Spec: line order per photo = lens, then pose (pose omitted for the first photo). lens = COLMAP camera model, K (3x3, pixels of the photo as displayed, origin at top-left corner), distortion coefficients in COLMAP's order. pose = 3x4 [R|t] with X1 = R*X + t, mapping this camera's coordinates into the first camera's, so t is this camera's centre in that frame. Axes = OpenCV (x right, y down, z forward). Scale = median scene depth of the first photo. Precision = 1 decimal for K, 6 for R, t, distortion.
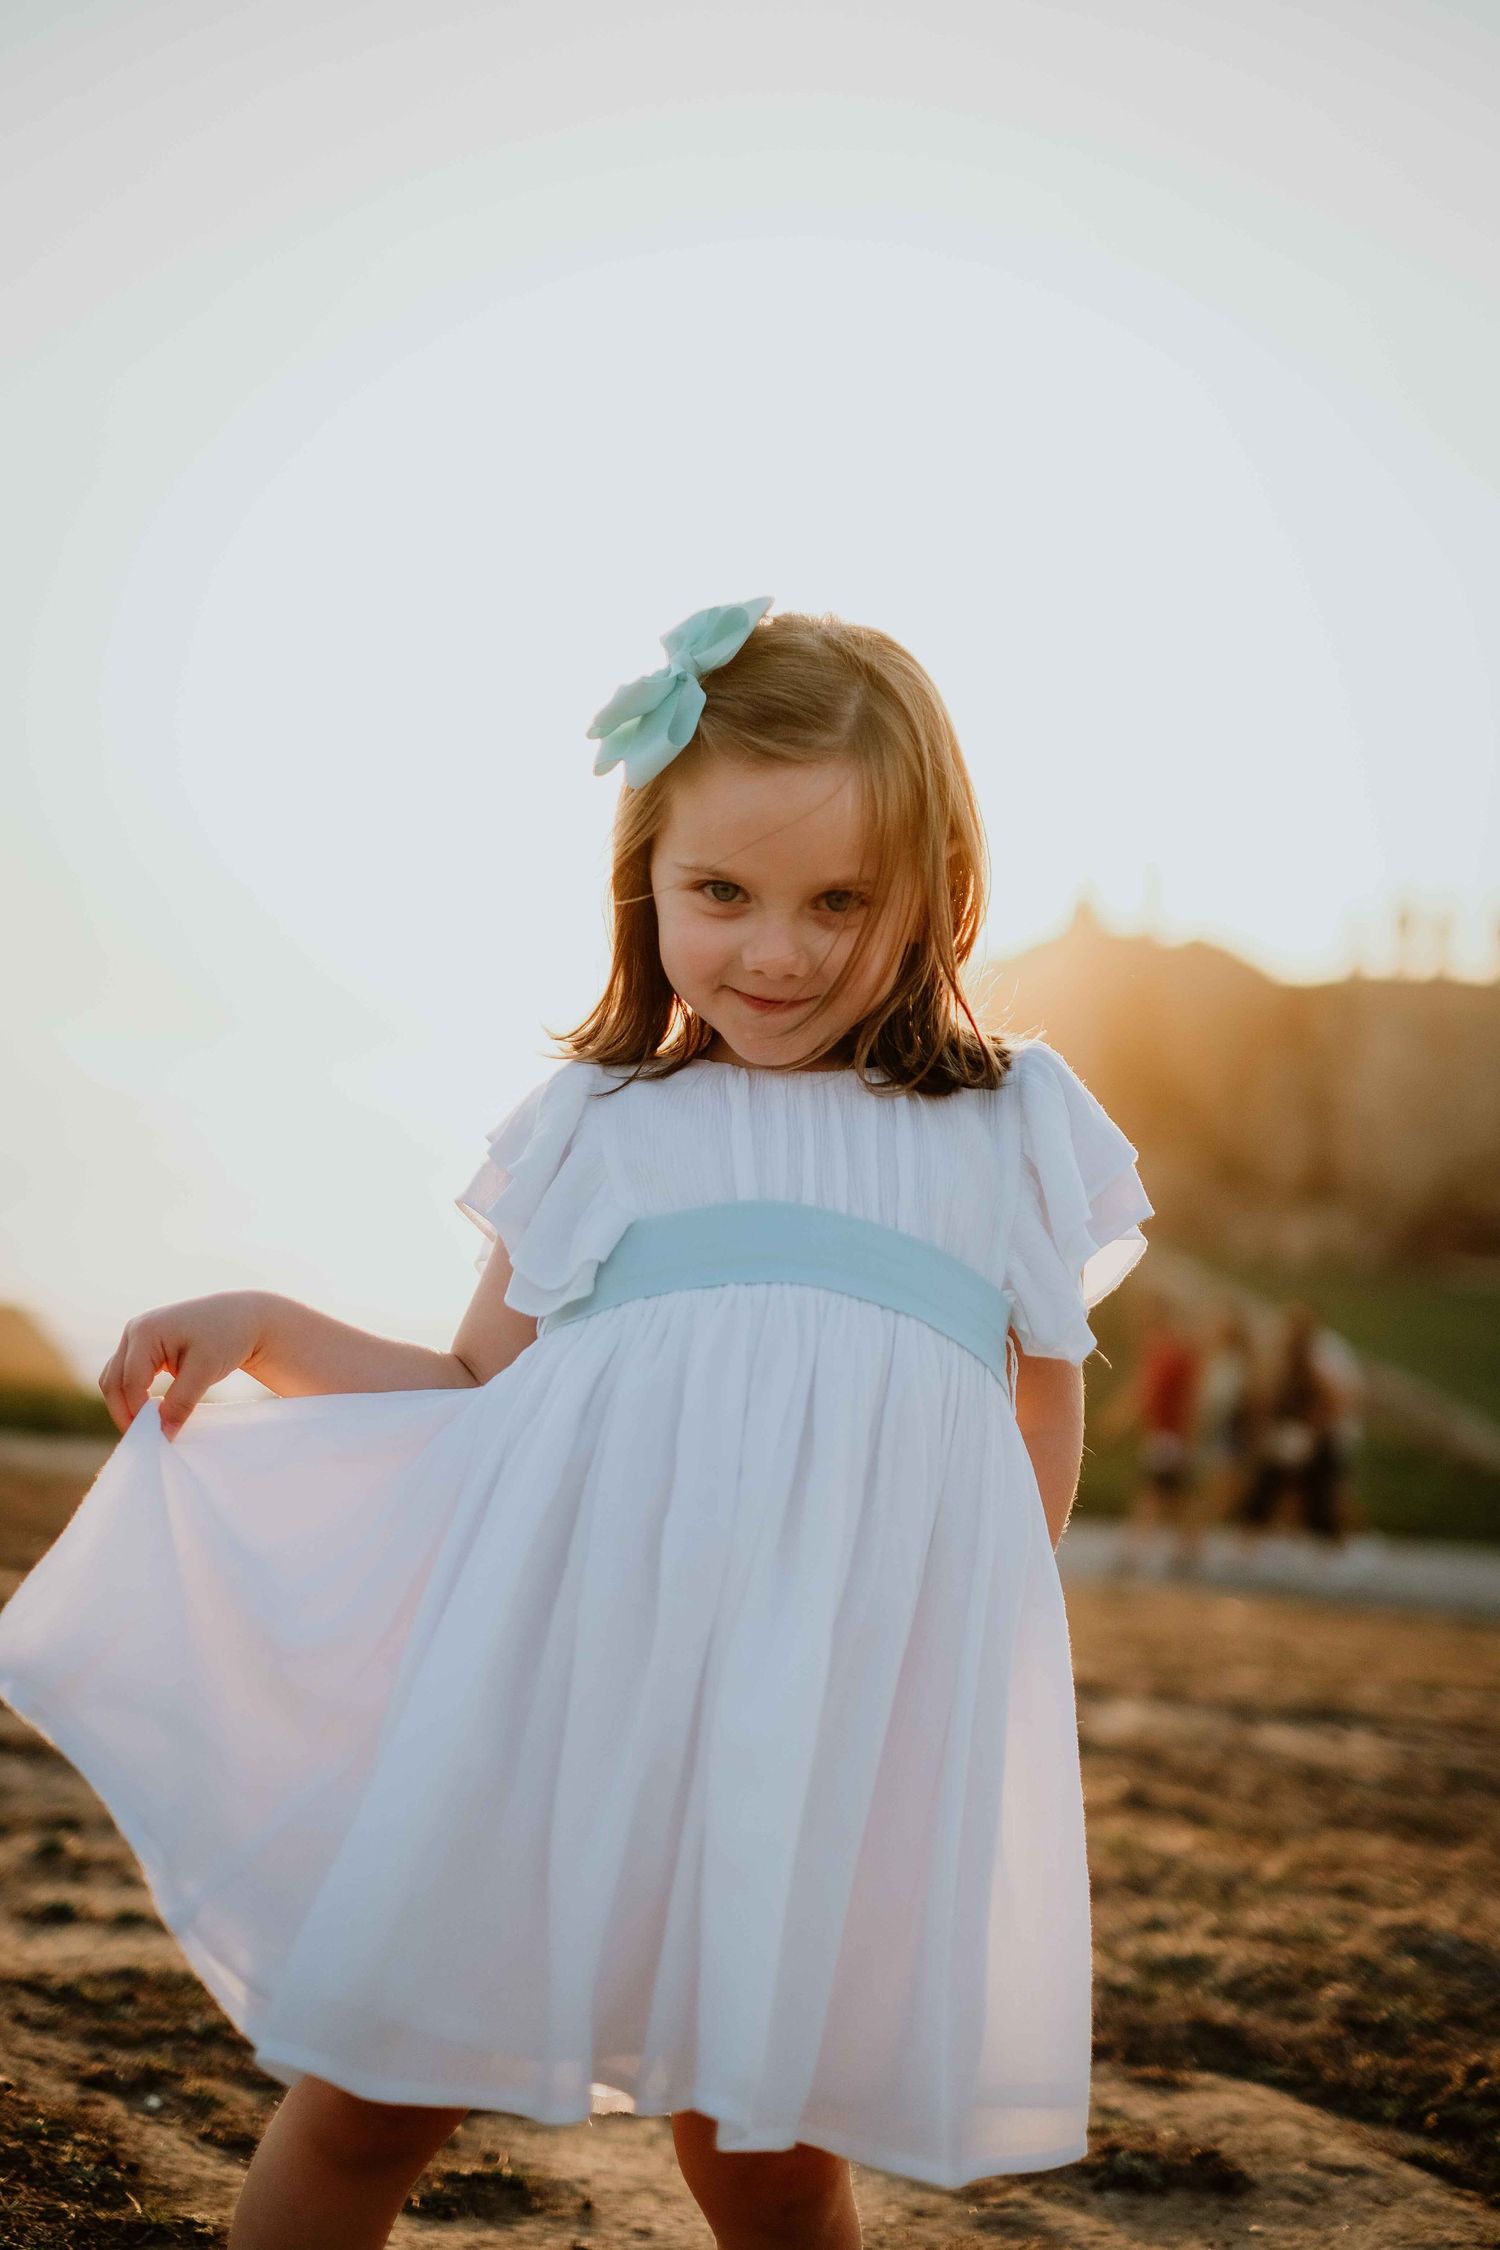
lens RADIAL K [[3624.4, 0, 753.9], [0, 3624.4, 1125.5], [0, 0, 1]] dist [0.012899, 0.000000]
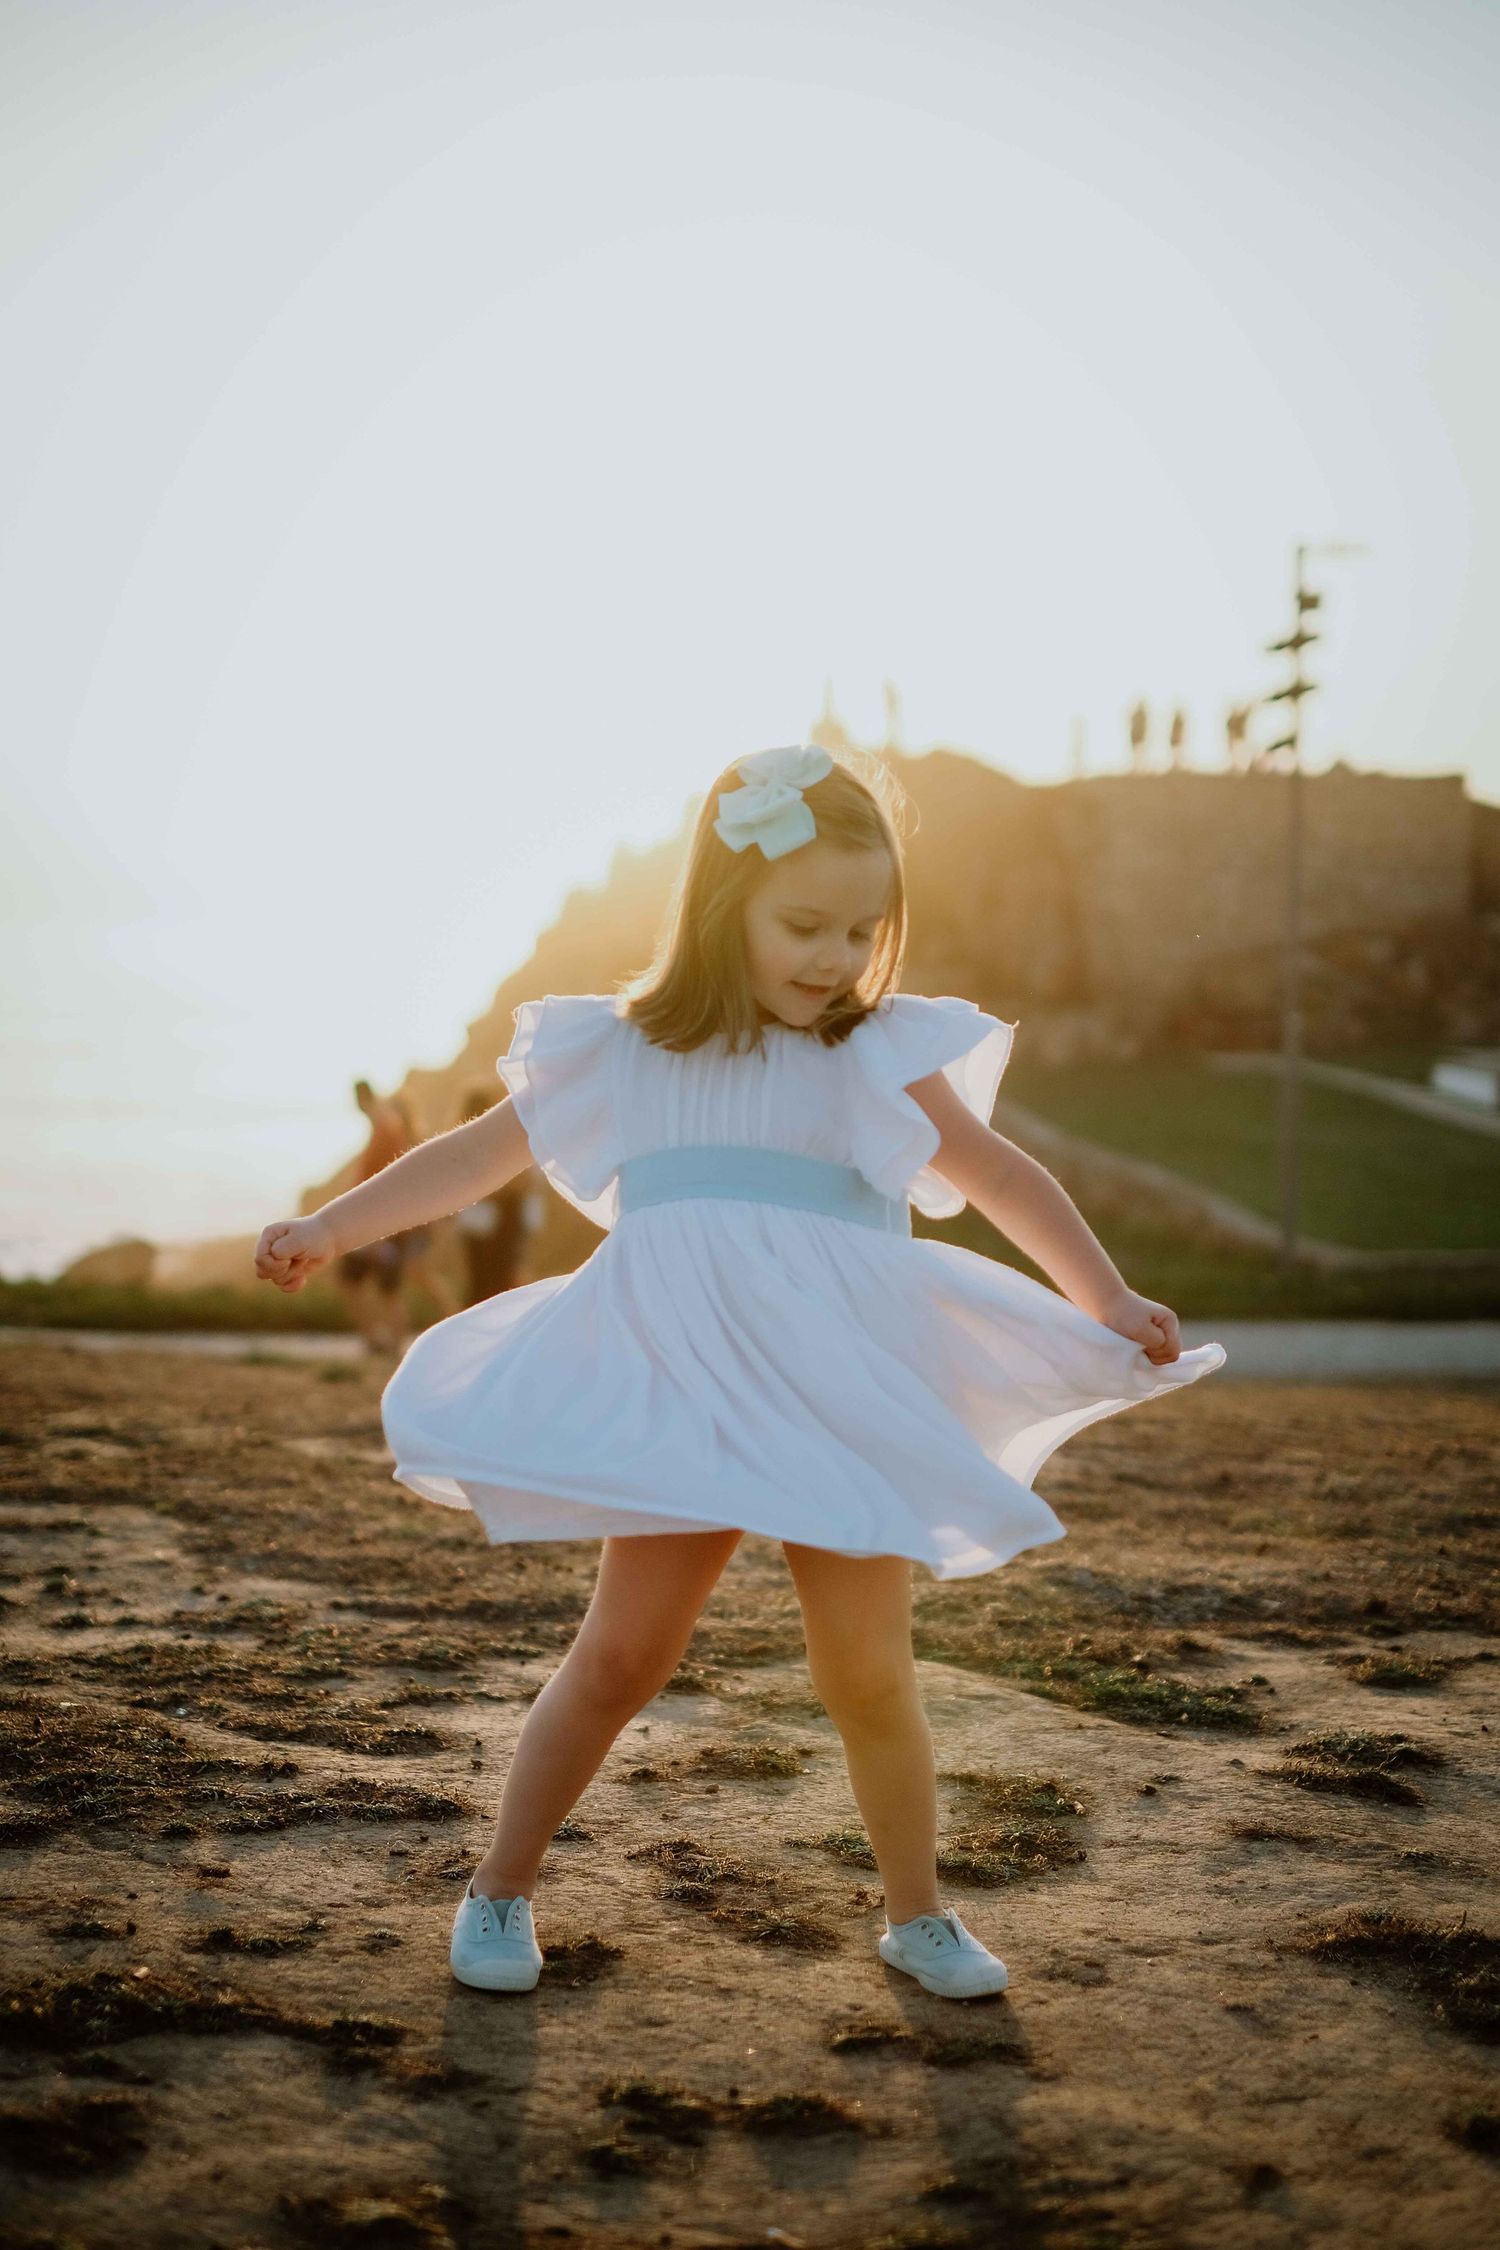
lens RADIAL K [[3624.4, 0, 751.6], [0, 3624.4, 1130.0], [0, 0, 1]] dist [0.012899, 0.000000]
pose [[0.995246, -0.076809, 0.059875, -0.002134], [0.073892, 0.996037, 0.049500, -0.022123], [-0.063440, -0.044841, 0.996978, -0.411680]]
